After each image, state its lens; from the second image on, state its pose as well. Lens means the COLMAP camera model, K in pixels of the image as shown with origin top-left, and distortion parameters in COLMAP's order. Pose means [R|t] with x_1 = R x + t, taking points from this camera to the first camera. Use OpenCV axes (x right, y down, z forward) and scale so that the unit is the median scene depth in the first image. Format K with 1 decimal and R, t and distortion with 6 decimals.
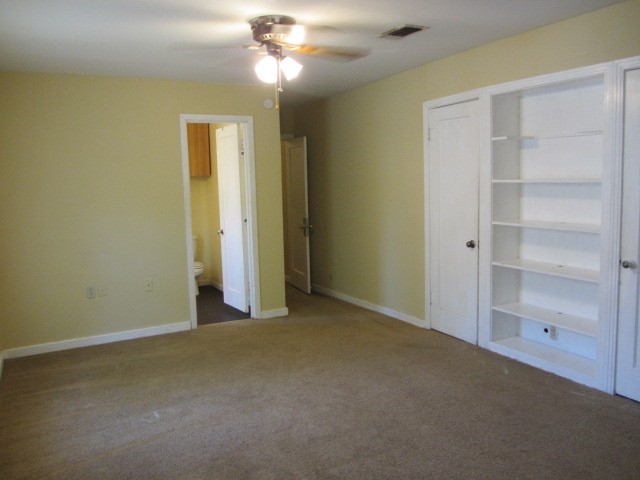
lens RADIAL K [[524.6, 0, 320.0], [0, 524.6, 240.0], [0, 0, 1]] dist [-0.061320, 0.004436]
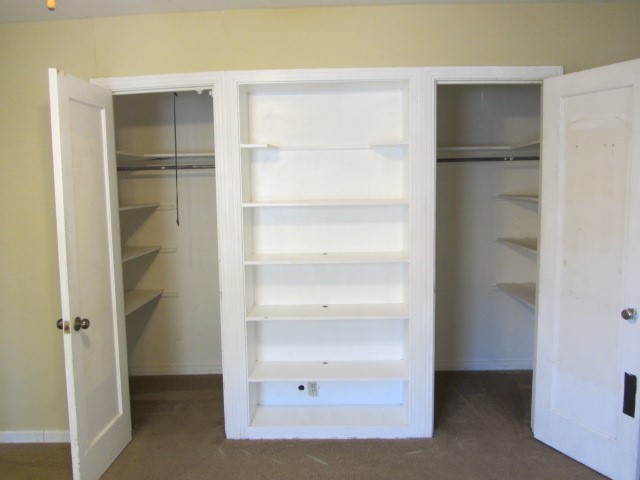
lens RADIAL K [[529.2, 0, 320.0], [0, 529.2, 240.0], [0, 0, 1]] dist [-0.029543, 0.001325]
pose [[0.486530, -0.070652, 0.870802, -0.253528], [0.110407, 0.993706, 0.018938, -0.067933], [-0.866660, 0.086929, 0.491268, 0.559755]]
